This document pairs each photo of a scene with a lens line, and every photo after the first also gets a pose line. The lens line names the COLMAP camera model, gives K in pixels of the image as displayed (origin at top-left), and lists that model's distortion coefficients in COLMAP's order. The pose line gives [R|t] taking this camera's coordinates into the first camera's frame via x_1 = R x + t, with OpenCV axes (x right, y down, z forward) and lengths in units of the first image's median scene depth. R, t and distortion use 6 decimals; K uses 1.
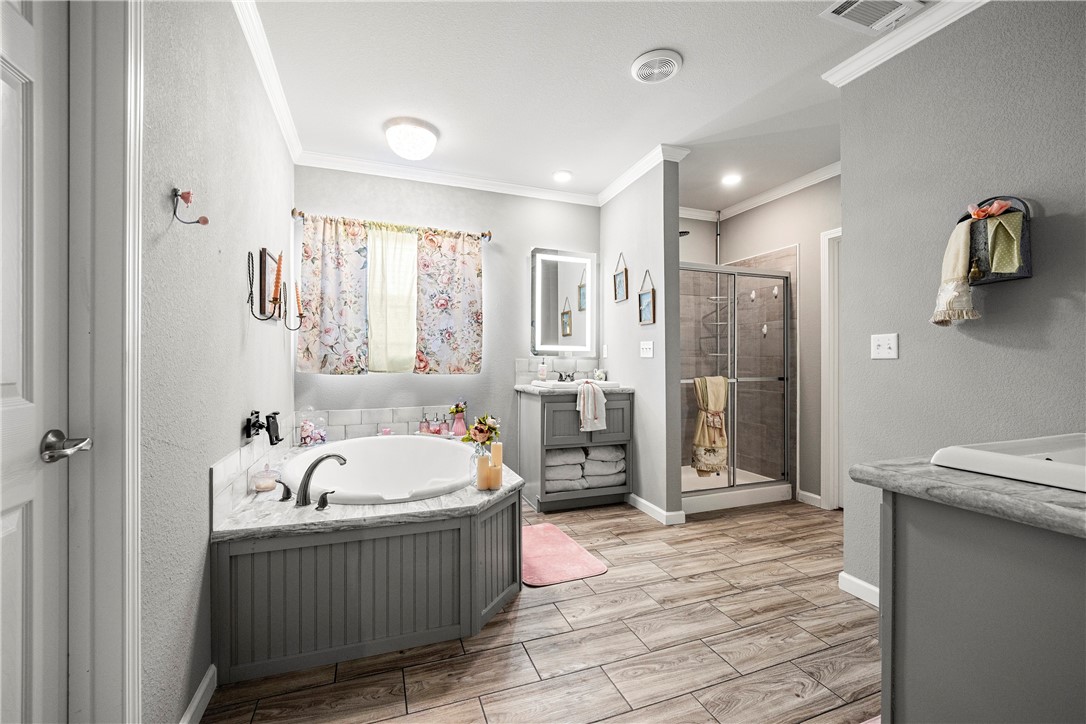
lens RADIAL K [[449.3, 0, 540.1], [0, 449.3, 361.8], [0, 0, 1]] dist [-0.003660, -0.000331]
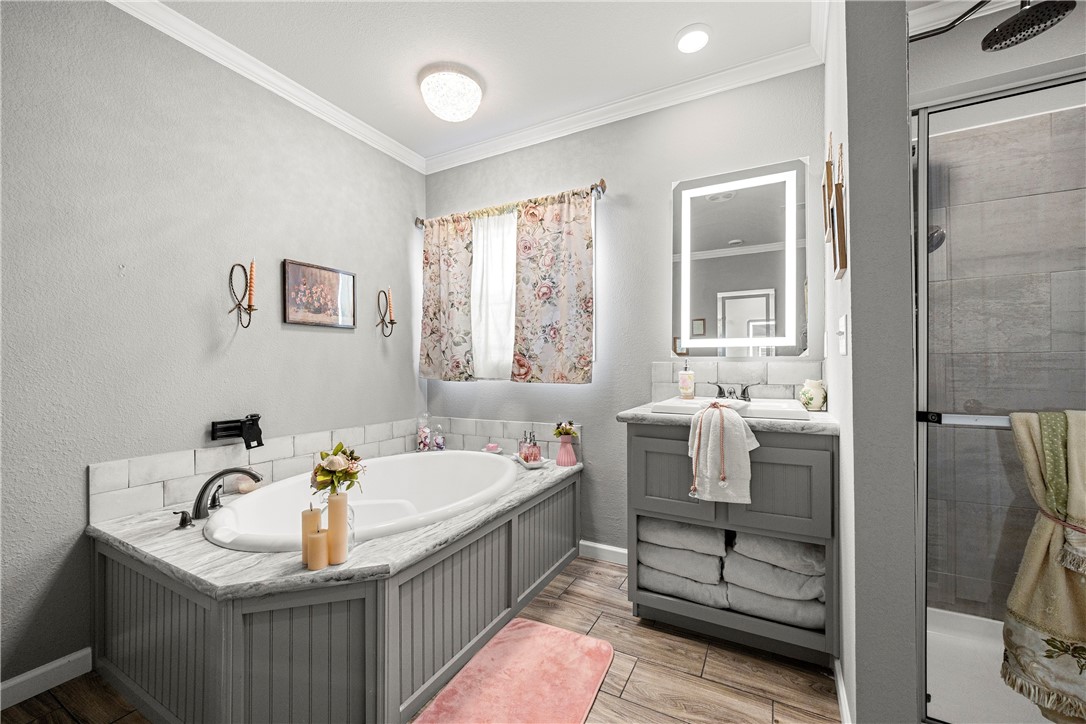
lens RADIAL K [[436.2, 0, 540.4], [0, 436.2, 366.1], [0, 0, 1]] dist [-0.000916, -0.001316]
pose [[0.650438, -0.005427, -0.759540, 0.354174], [0.005074, 0.999983, -0.002800, 0.000366], [0.759543, -0.002033, 0.650454, 0.510697]]
